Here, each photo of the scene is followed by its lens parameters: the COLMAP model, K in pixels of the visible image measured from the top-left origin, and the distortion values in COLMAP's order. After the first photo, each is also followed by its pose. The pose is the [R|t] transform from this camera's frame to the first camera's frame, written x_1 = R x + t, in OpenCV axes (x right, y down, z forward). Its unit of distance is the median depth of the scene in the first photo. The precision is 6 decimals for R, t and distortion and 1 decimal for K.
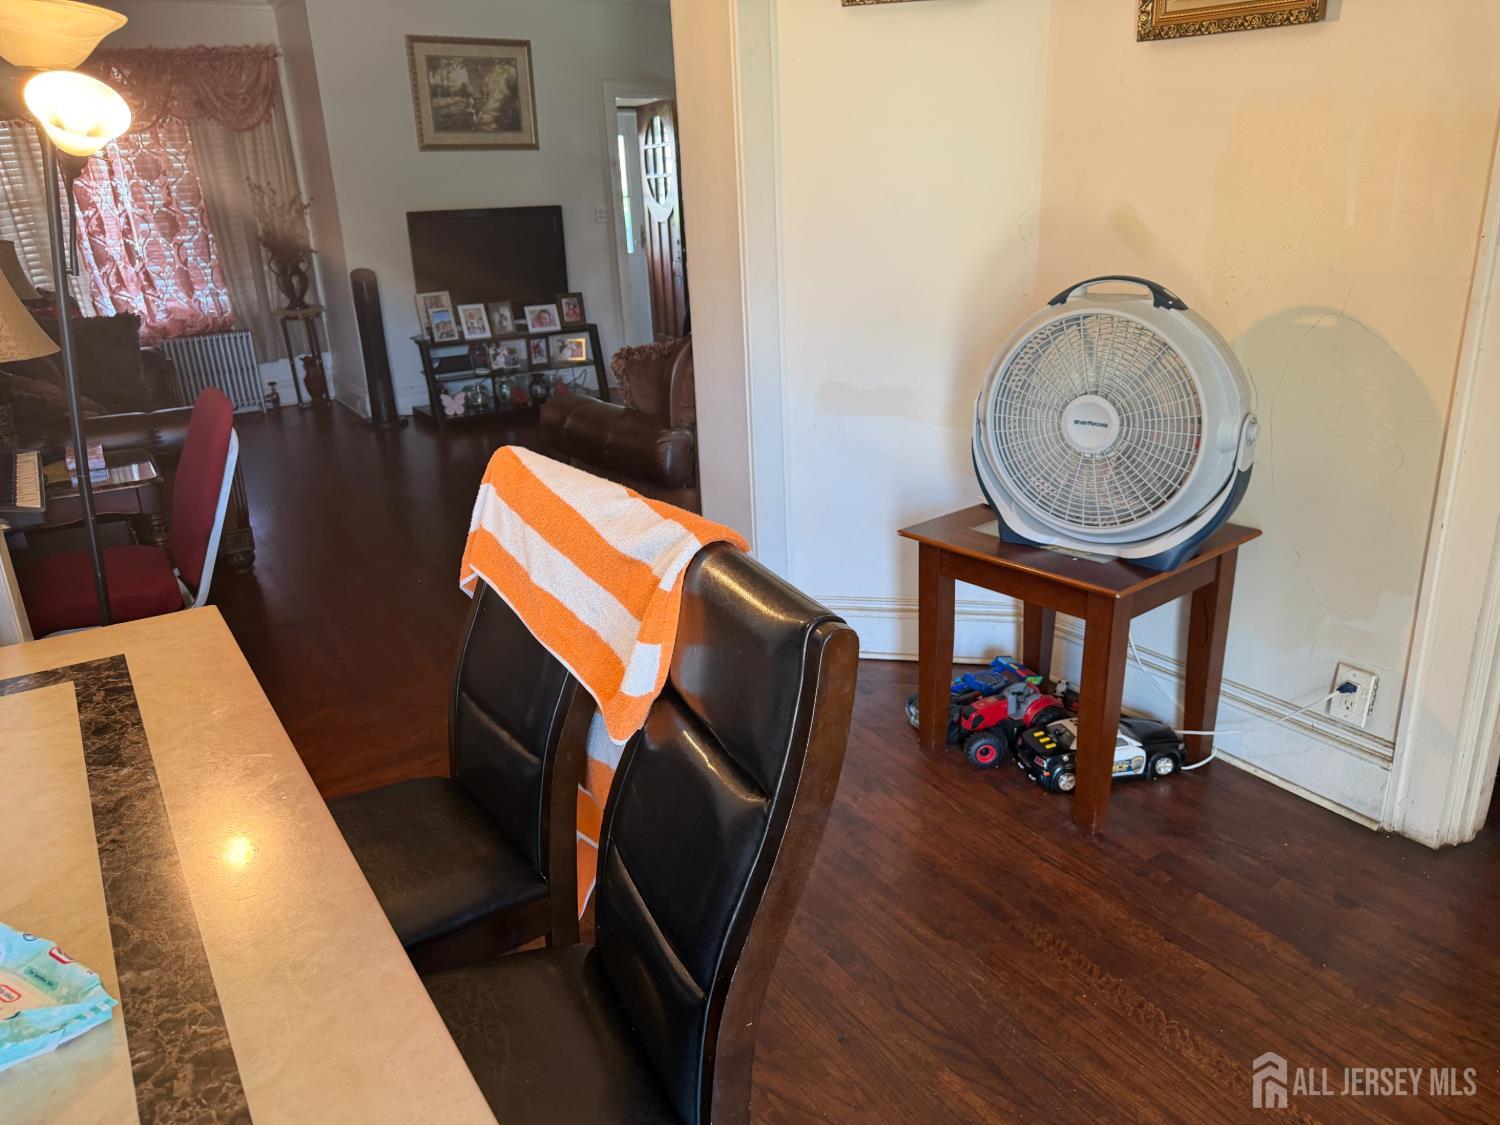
lens RADIAL K [[1072.4, 0, 743.1], [0, 1072.4, 558.4], [0, 0, 1]] dist [0.024463, -0.039452]
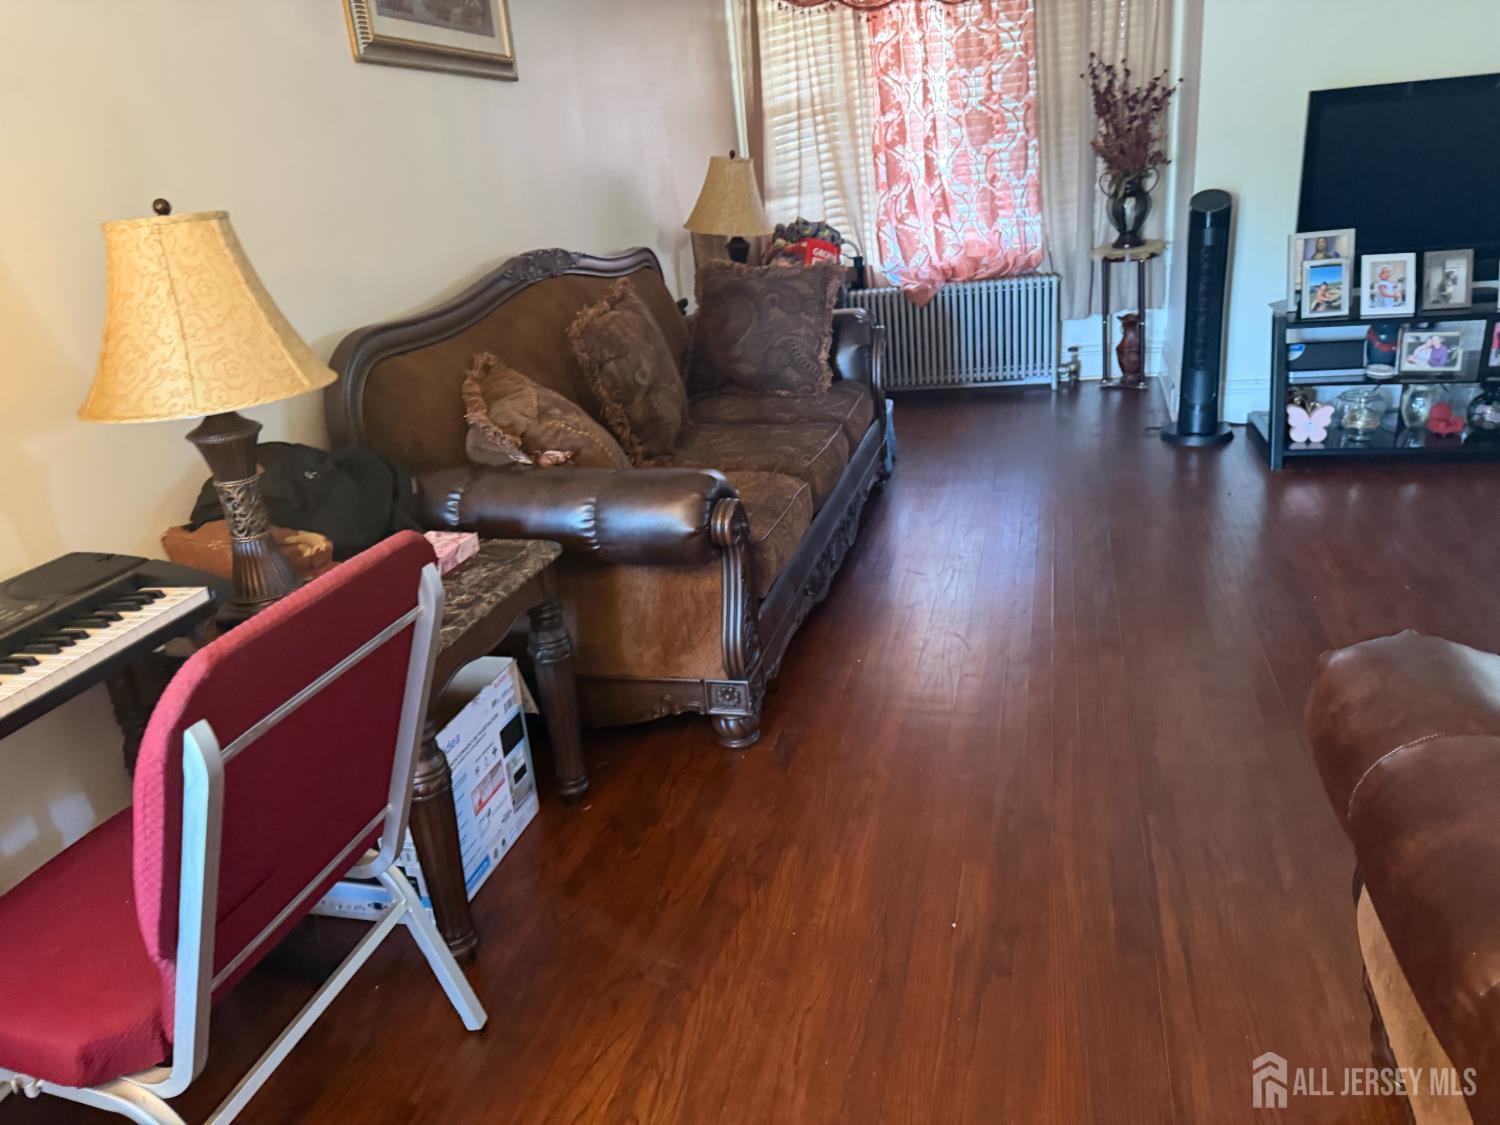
lens RADIAL K [[1072.4, 0, 759.4], [0, 1072.4, 555.0], [0, 0, 1]] dist [0.024463, -0.039452]
pose [[0.671096, 0.240887, -0.701144, -0.039426], [-0.180711, 0.970366, 0.160415, -0.112205], [0.719009, 0.019051, 0.694740, 0.366621]]
